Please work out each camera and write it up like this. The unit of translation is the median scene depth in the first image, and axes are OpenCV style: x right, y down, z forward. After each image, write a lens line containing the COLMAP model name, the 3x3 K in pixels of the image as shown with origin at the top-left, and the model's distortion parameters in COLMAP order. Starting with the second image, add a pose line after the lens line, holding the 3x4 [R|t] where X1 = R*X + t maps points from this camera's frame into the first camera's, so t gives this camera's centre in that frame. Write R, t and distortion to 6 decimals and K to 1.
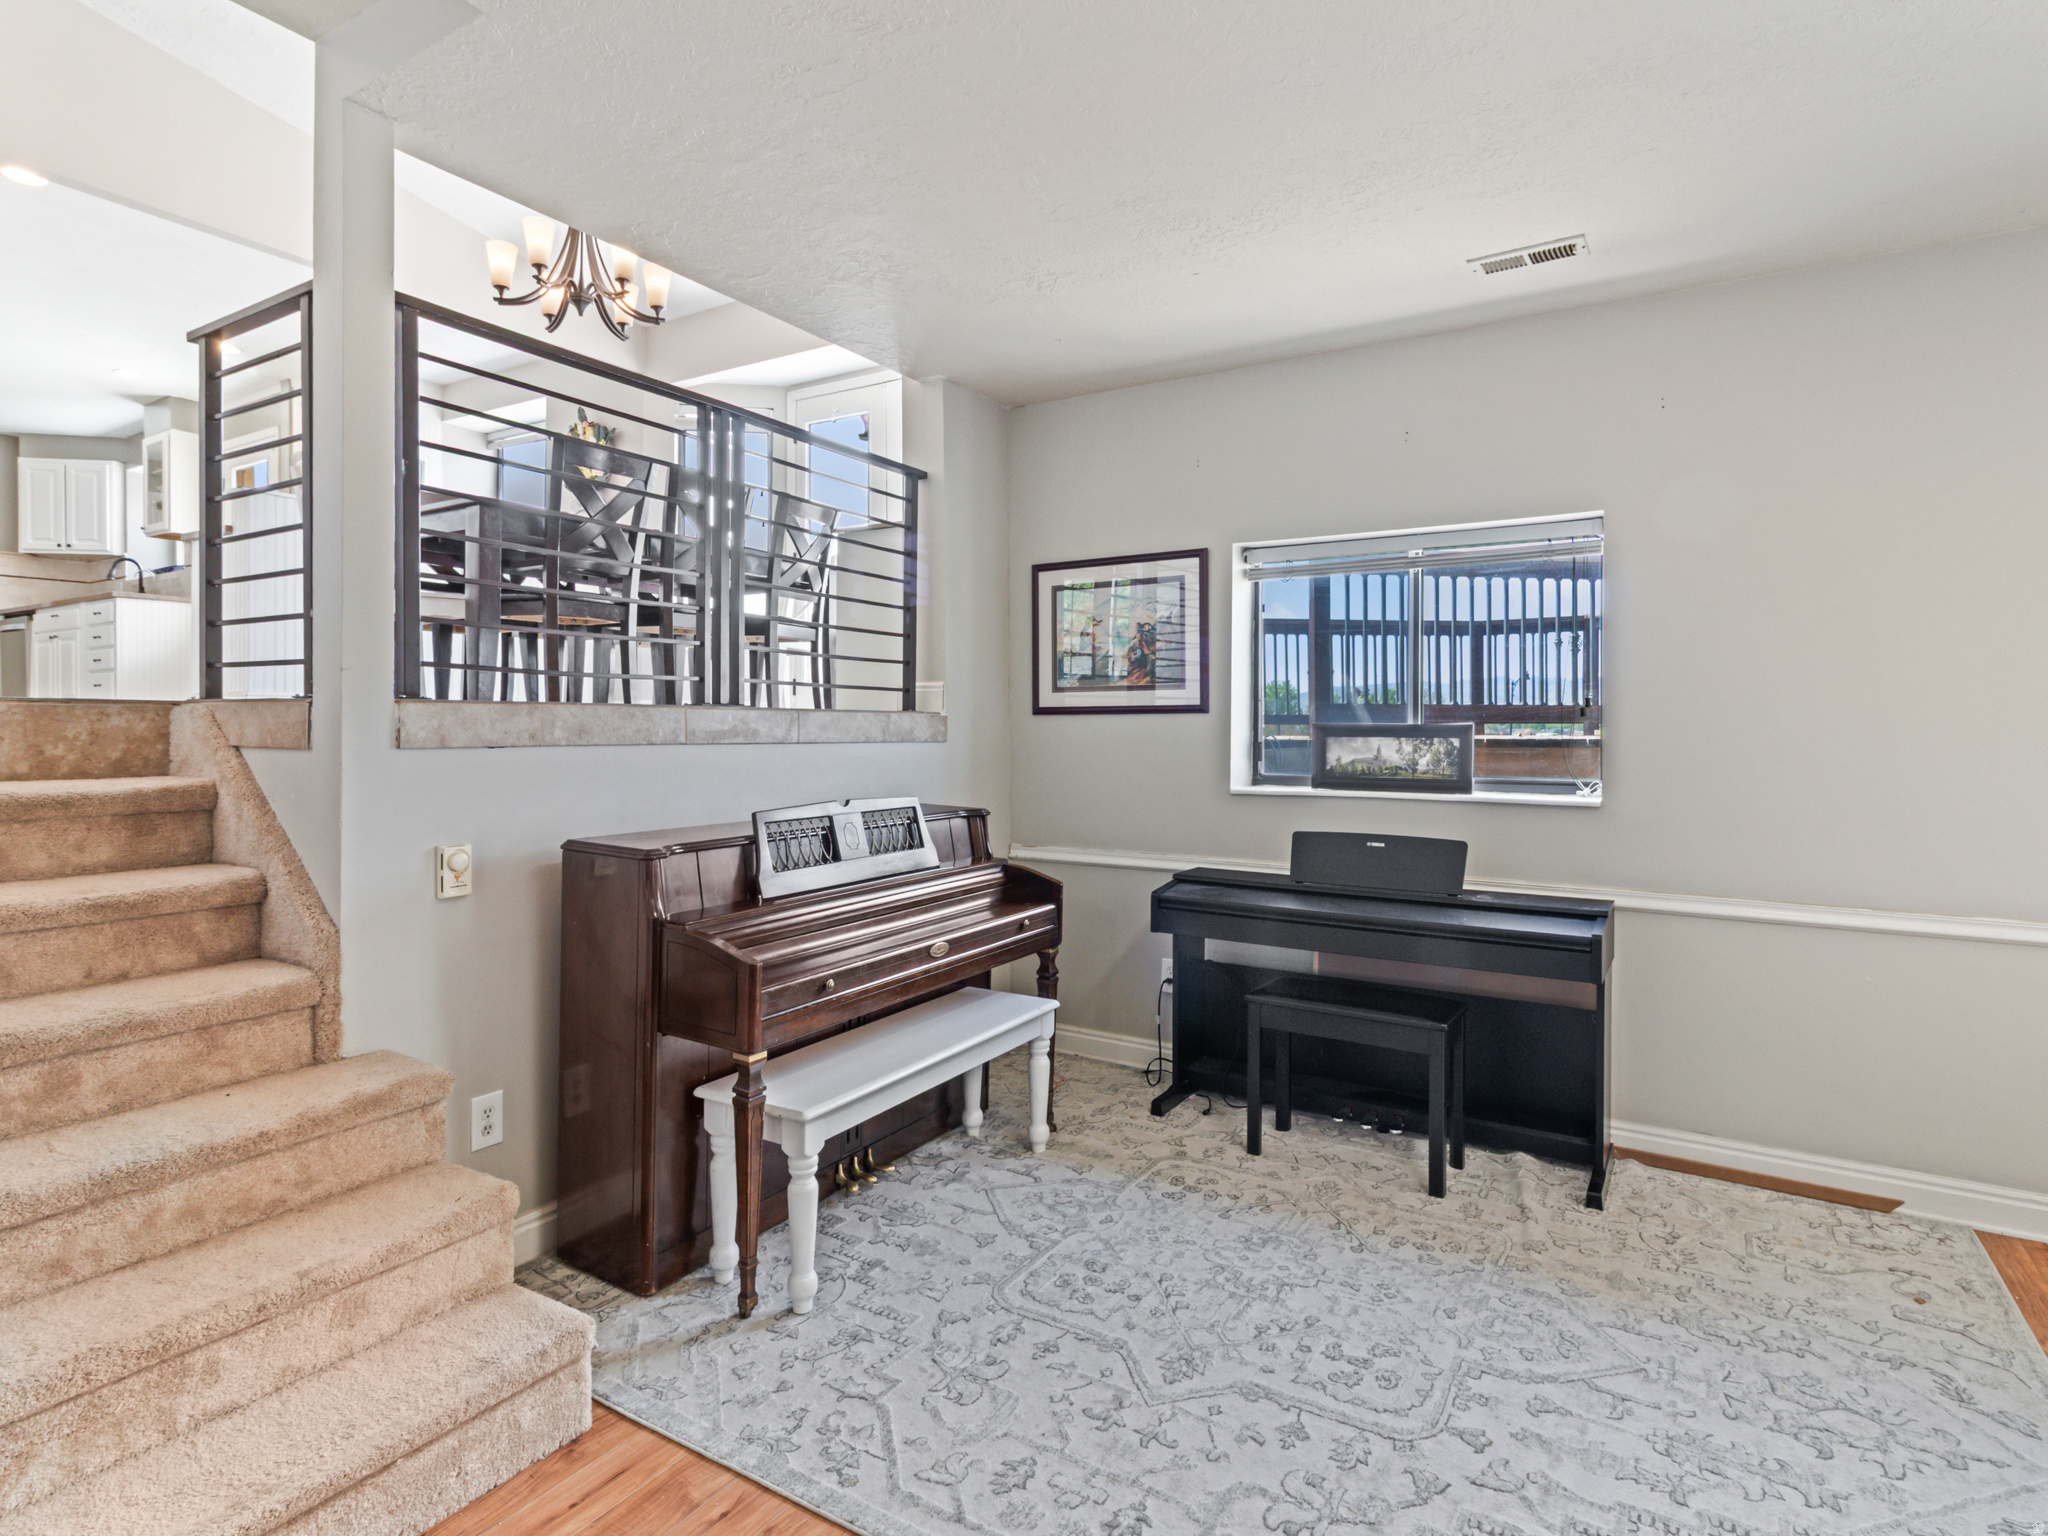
lens RADIAL K [[1084.3, 0, 991.1], [0, 1084.3, 724.7], [0, 0, 1]] dist [0.001134, 0.001883]
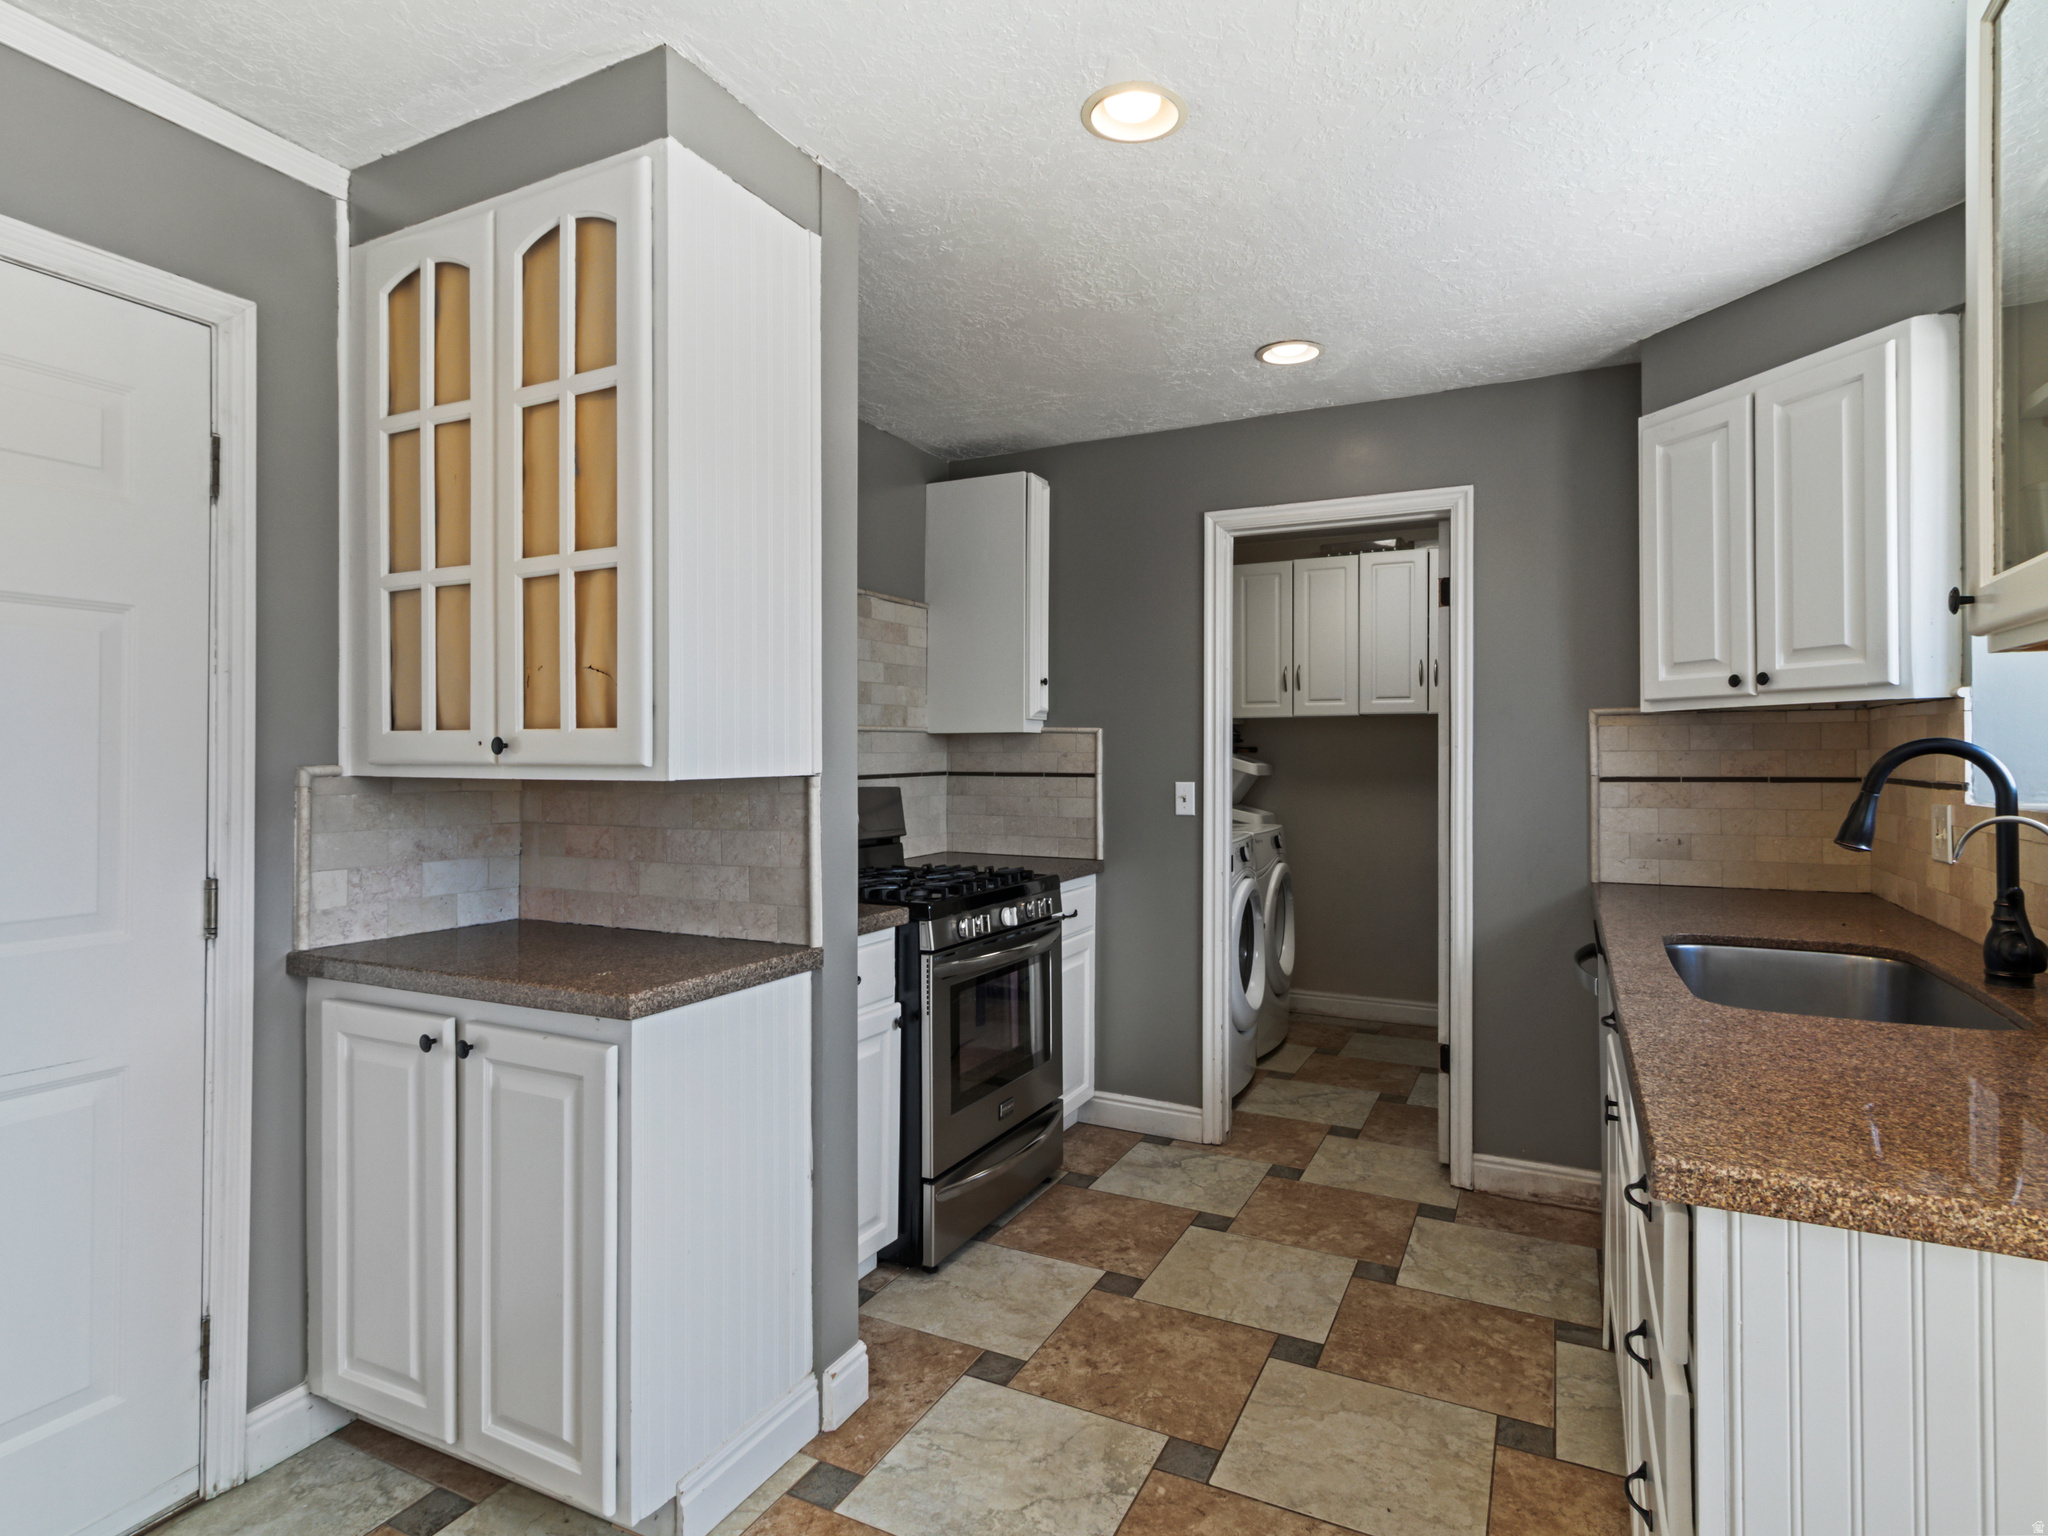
lens RADIAL K [[1084.3, 0, 1014.5], [0, 1084.3, 752.5], [0, 0, 1]] dist [0.001134, 0.001883]
pose [[0.104345, -0.000084, -0.994541, -1.255517], [0.011972, 0.999928, 0.001172, -0.314944], [0.994469, -0.012028, 0.104338, 1.651576]]
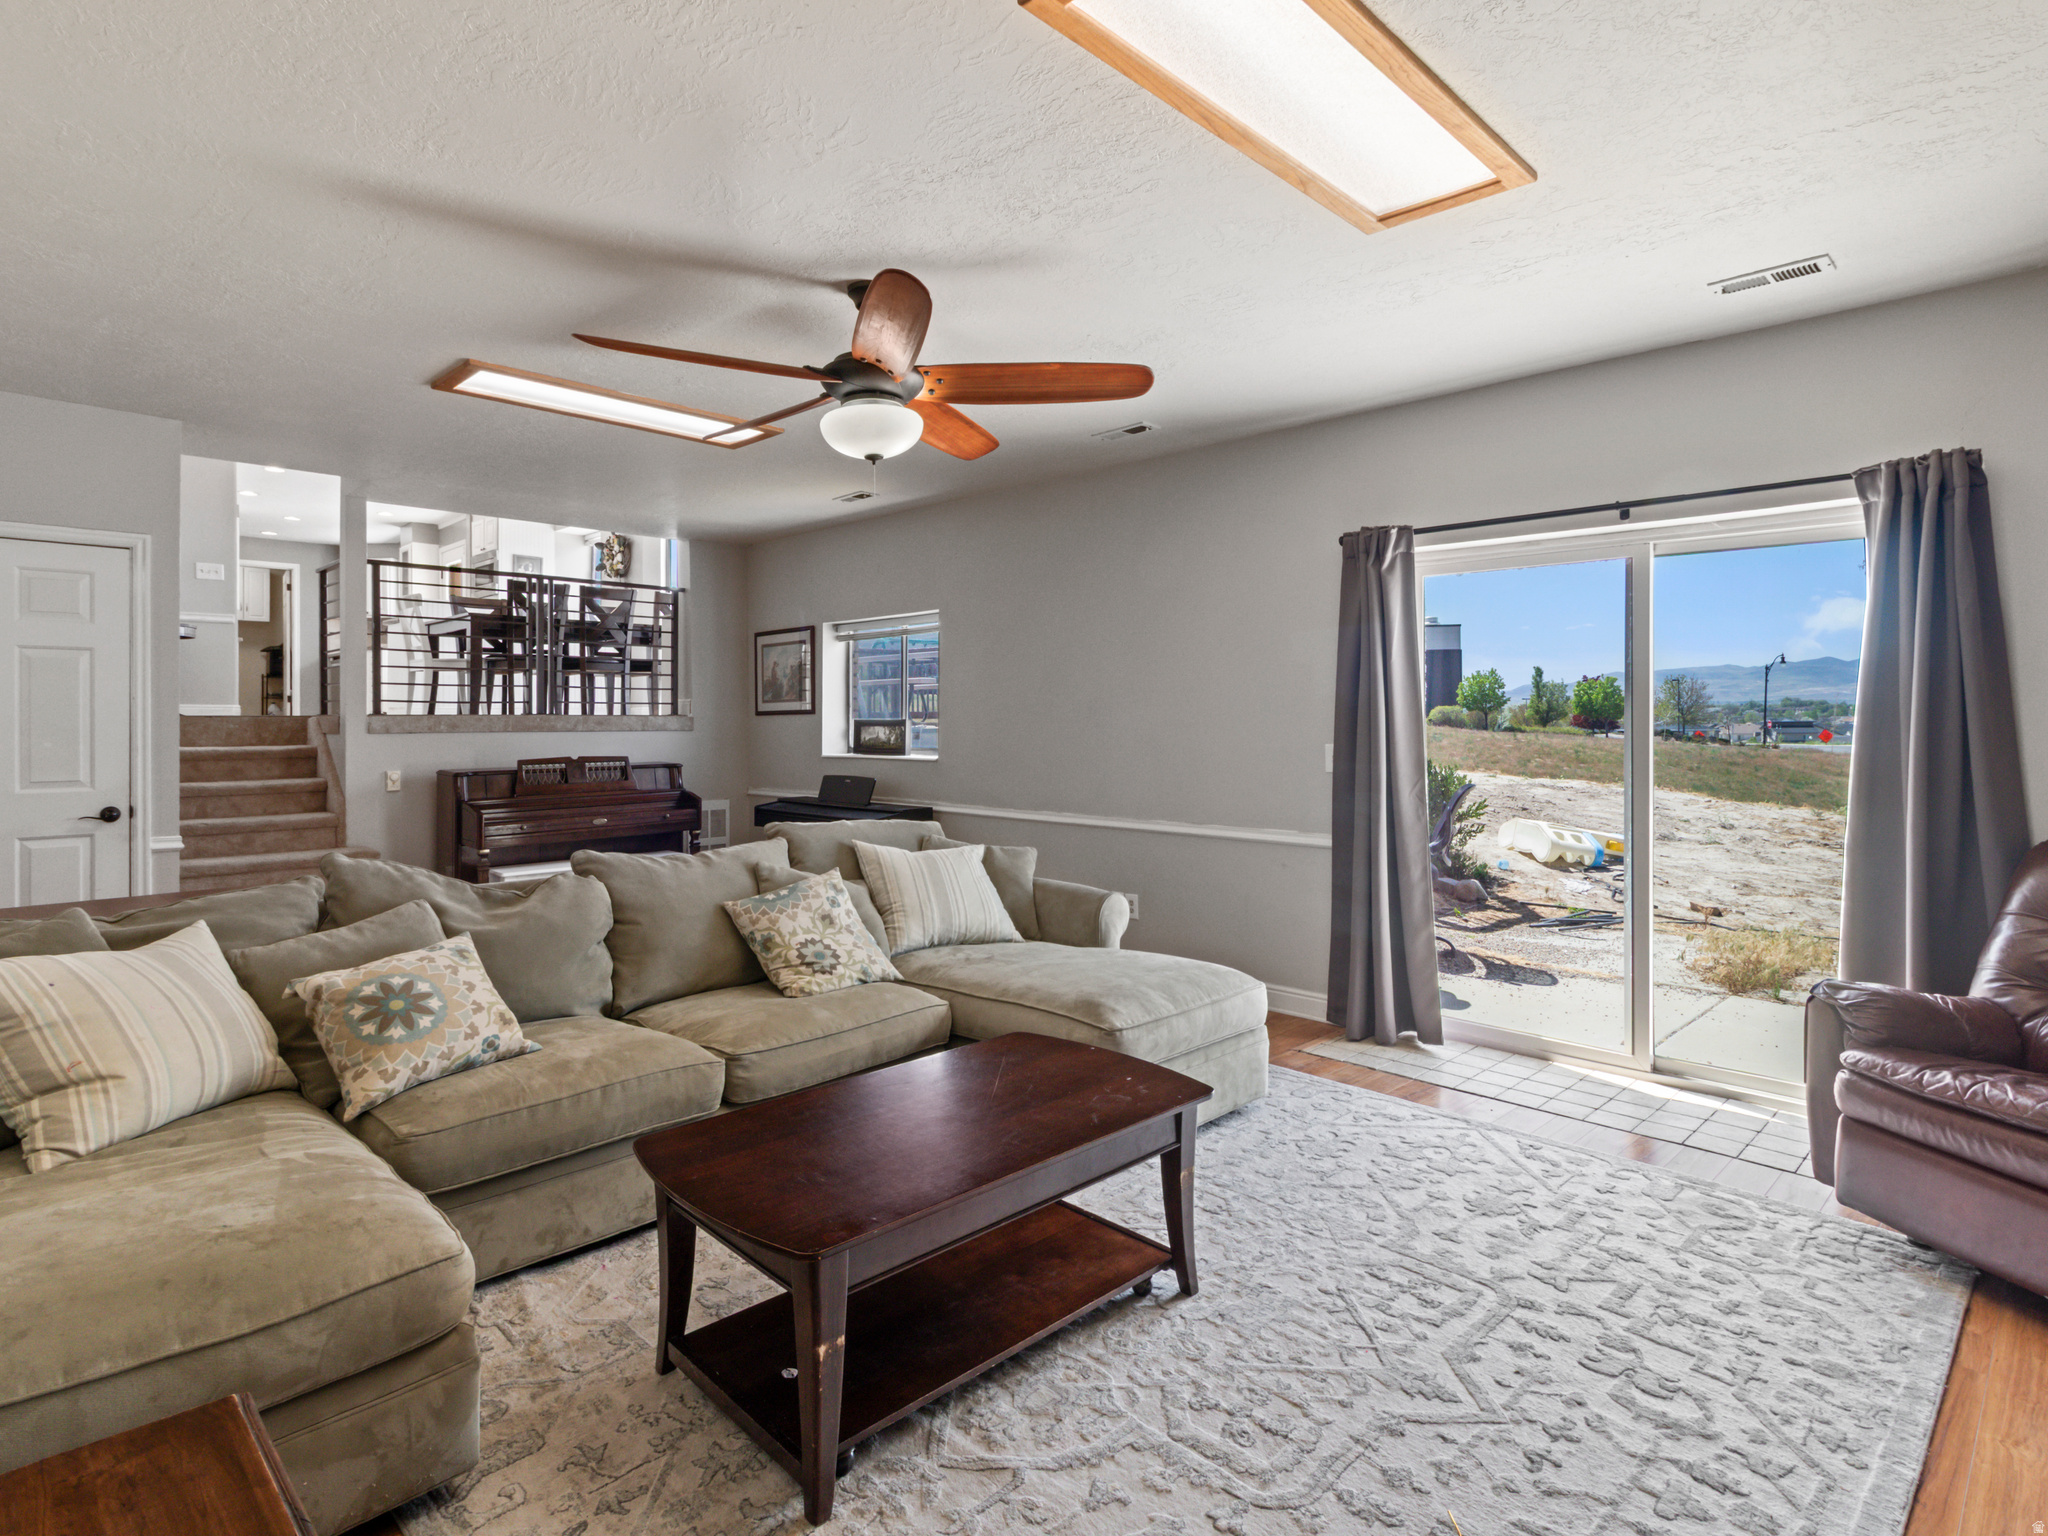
lens RADIAL K [[1084.3, 0, 1014.5], [0, 1084.3, 734.8], [0, 0, 1]] dist [0.001134, 0.001883]
pose [[0.974204, -0.006969, -0.225560, 0.879476], [0.009481, 0.999904, 0.010058, 0.008516], [0.225469, -0.011937, 0.974177, -0.676692]]
